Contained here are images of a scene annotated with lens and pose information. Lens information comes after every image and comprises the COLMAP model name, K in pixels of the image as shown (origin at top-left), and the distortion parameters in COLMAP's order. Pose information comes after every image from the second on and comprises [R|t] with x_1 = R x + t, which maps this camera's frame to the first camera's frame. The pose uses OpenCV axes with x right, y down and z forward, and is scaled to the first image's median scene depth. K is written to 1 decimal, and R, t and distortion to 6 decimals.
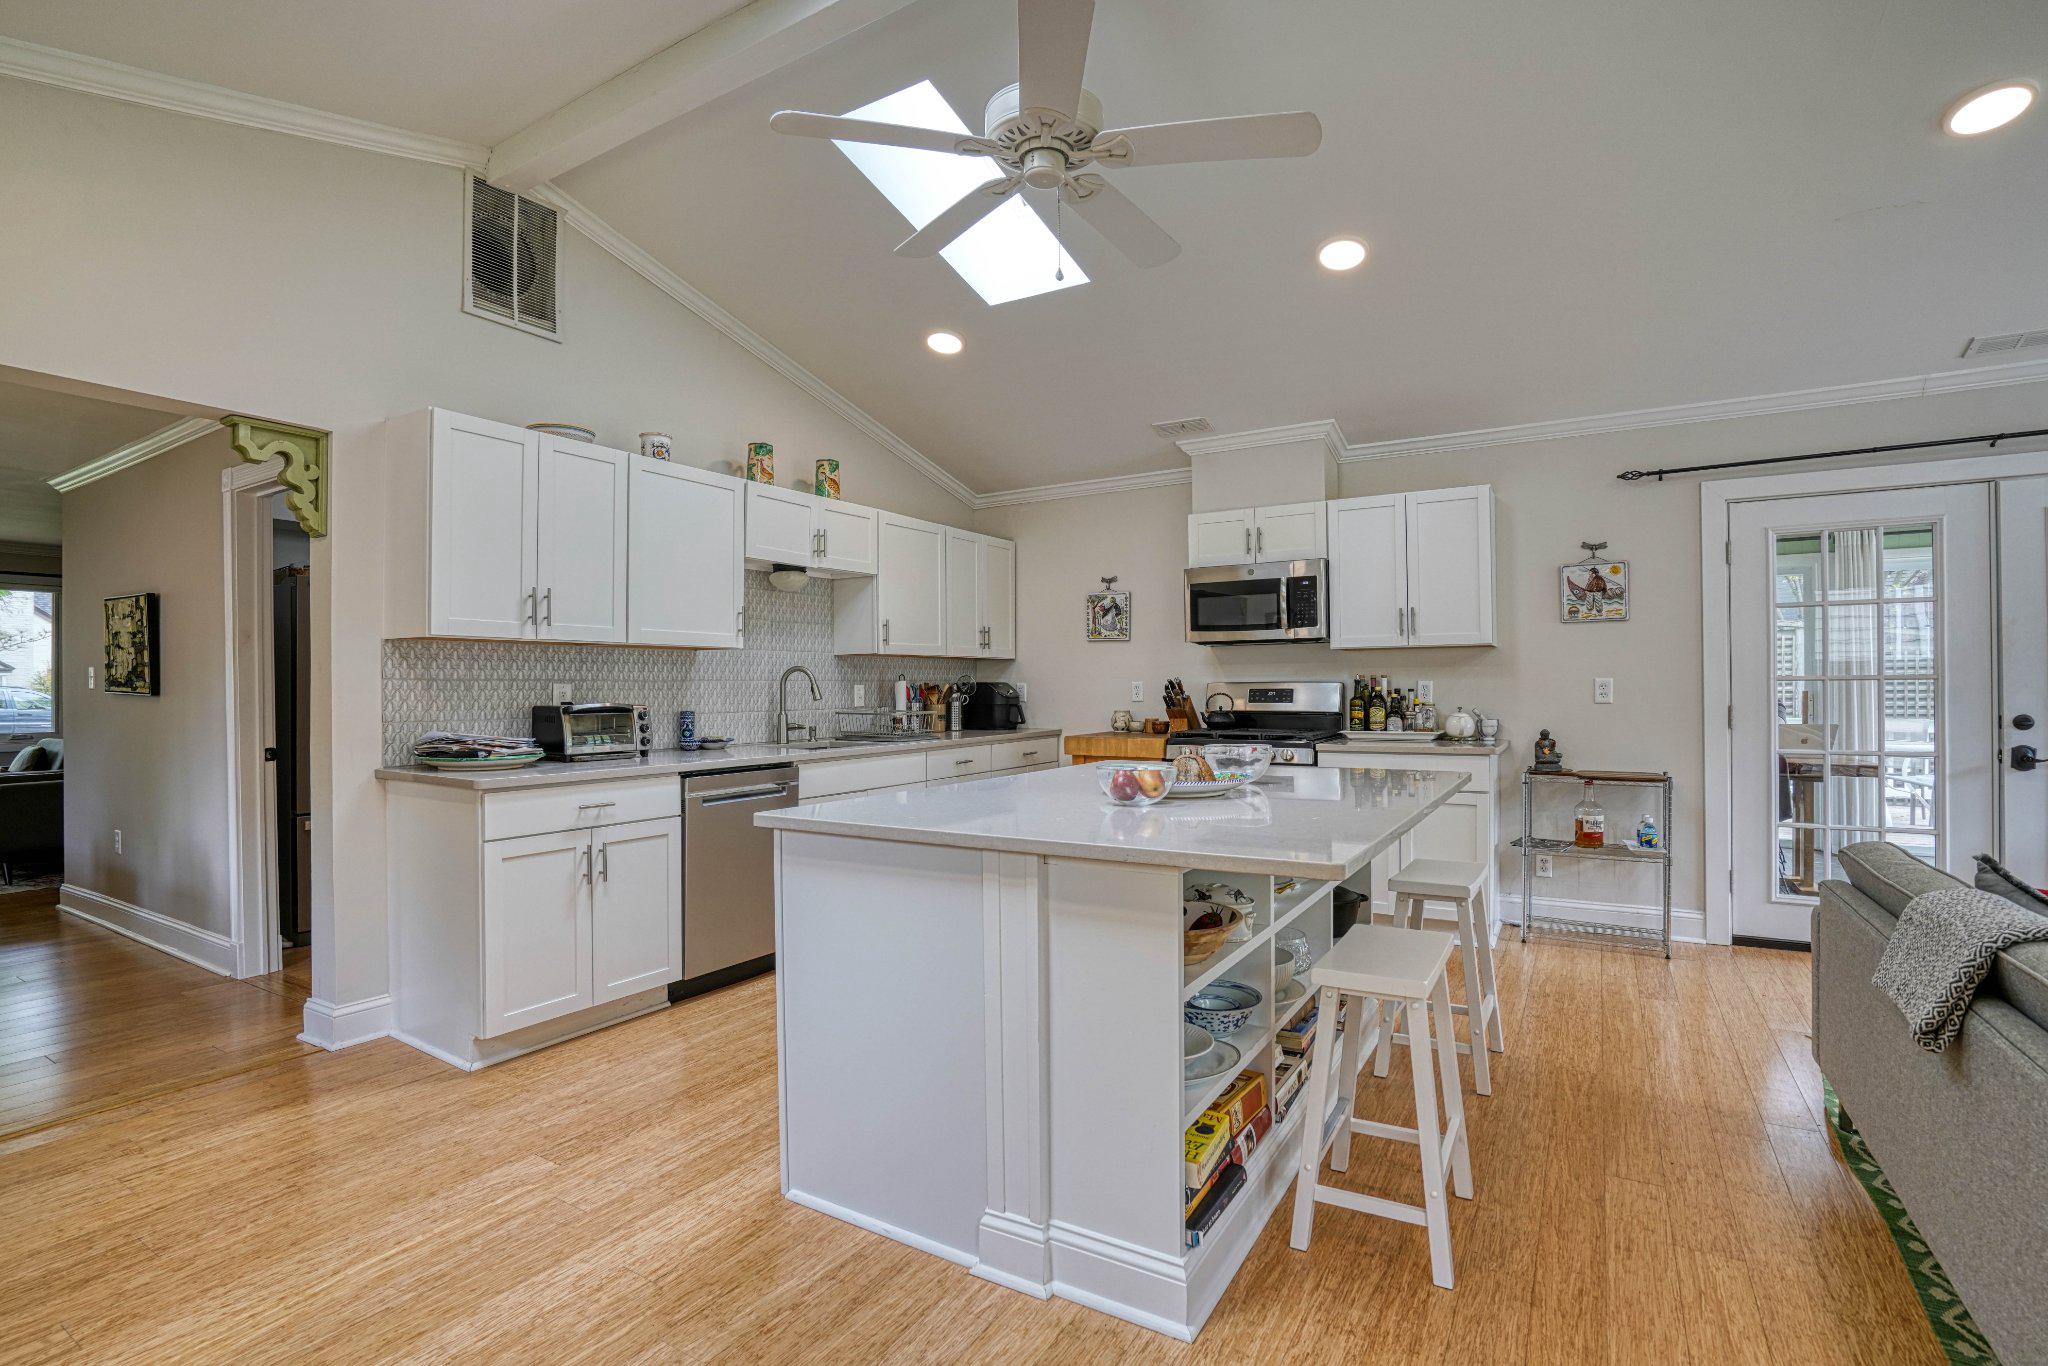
lens RADIAL K [[959.5, 0, 1019.0], [0, 959.5, 684.4], [0, 0, 1]] dist [-0.059072, 0.022988]
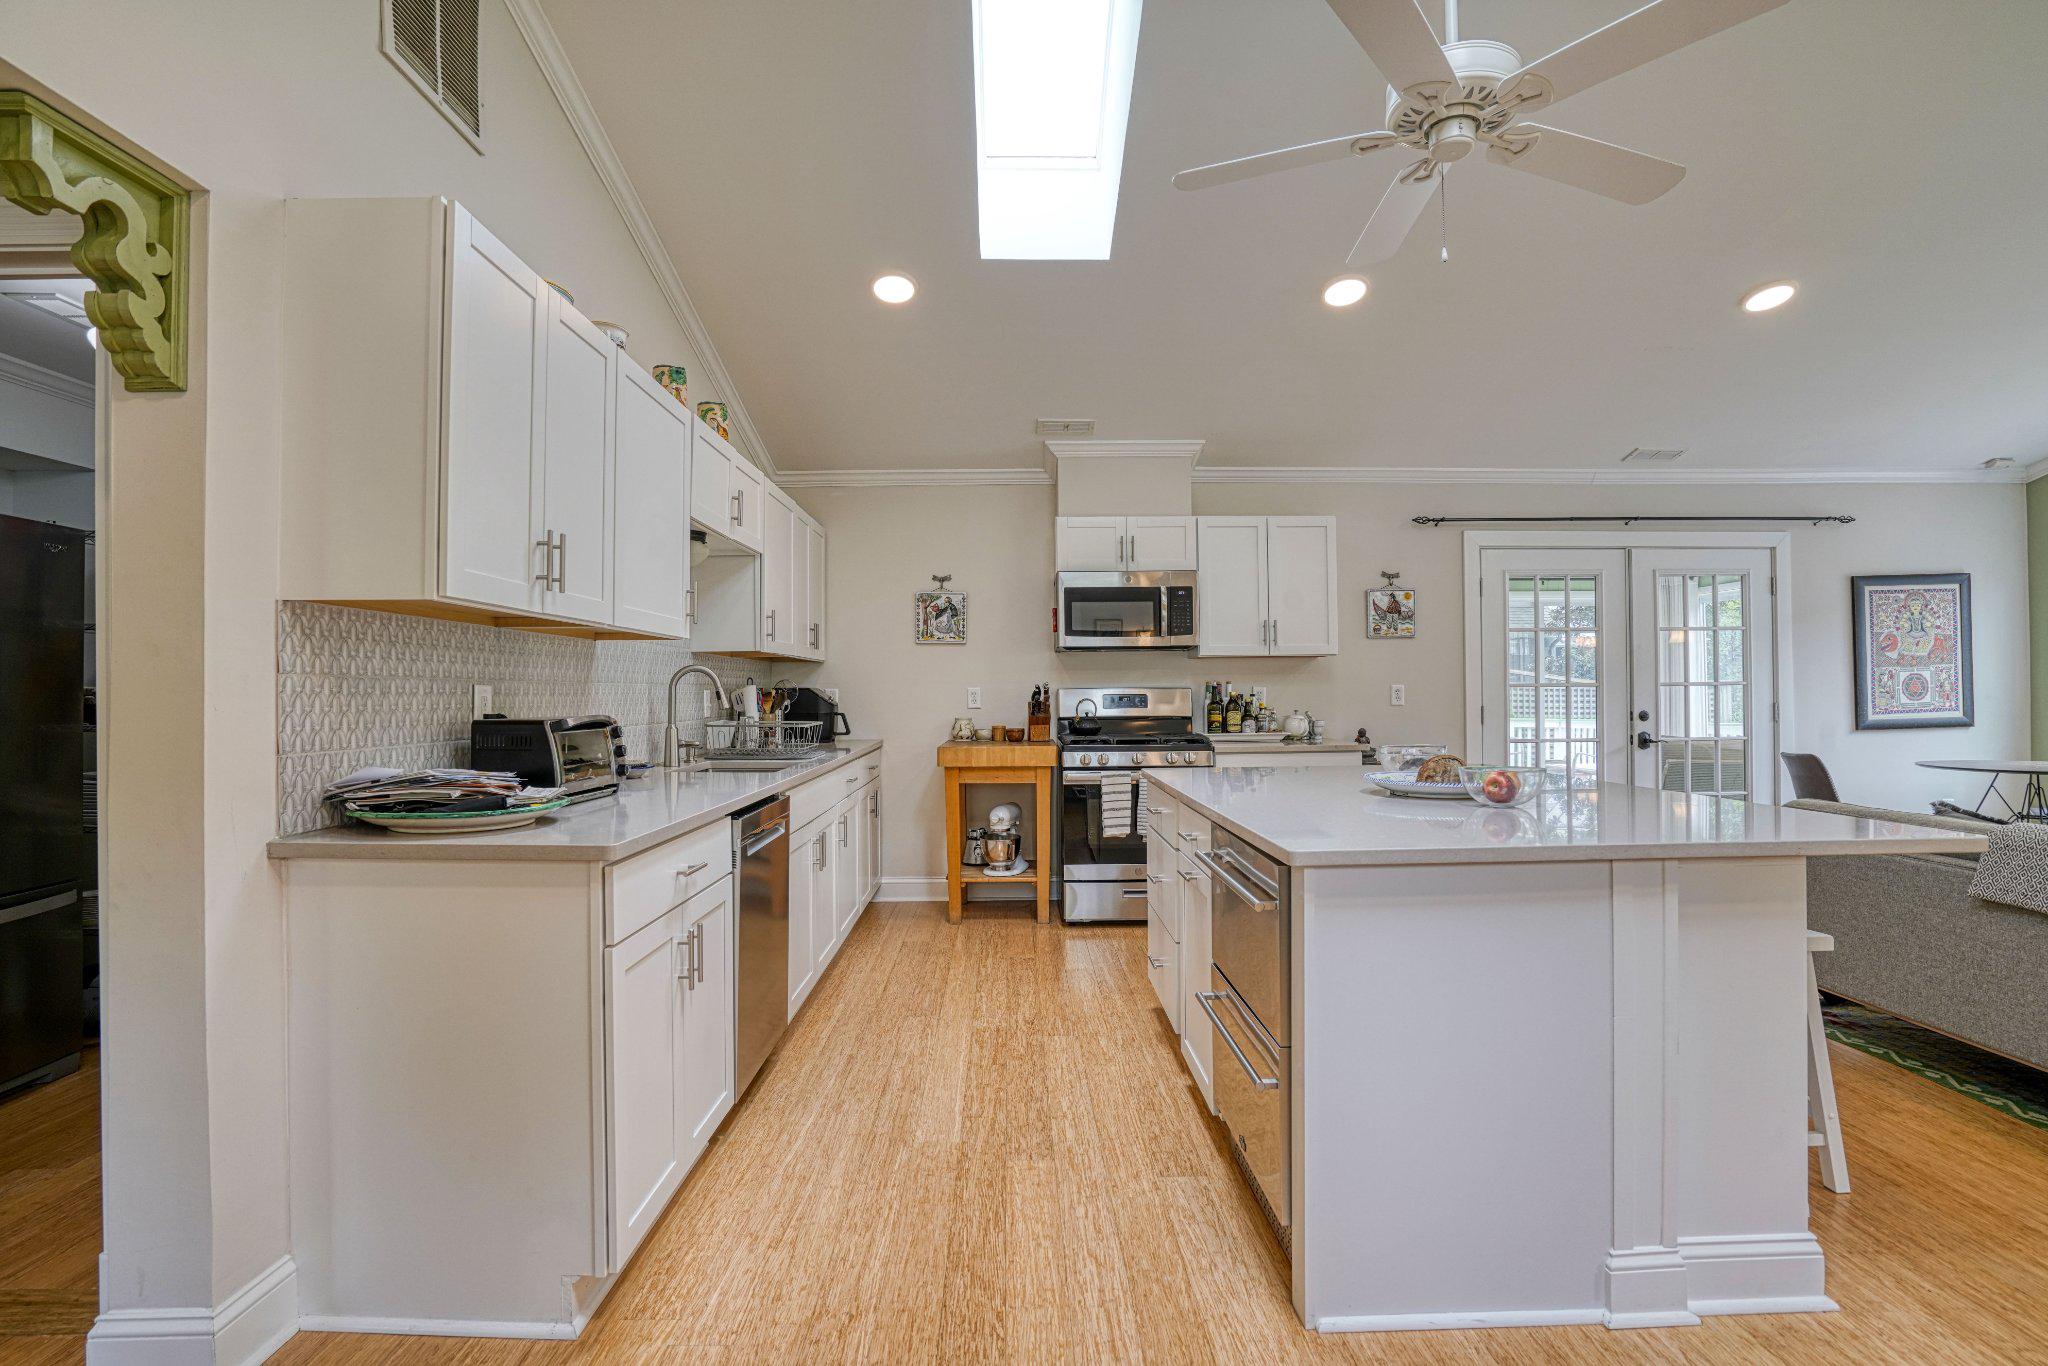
lens RADIAL K [[947.0, 0, 1017.2], [0, 947.0, 686.5], [0, 0, 1]] dist [-0.053494, 0.019006]
pose [[0.847817, 0.003537, 0.530277, -0.430181], [0.000683, 0.999970, -0.007761, 0.004398], [-0.530289, 0.006942, 0.847789, 0.232992]]
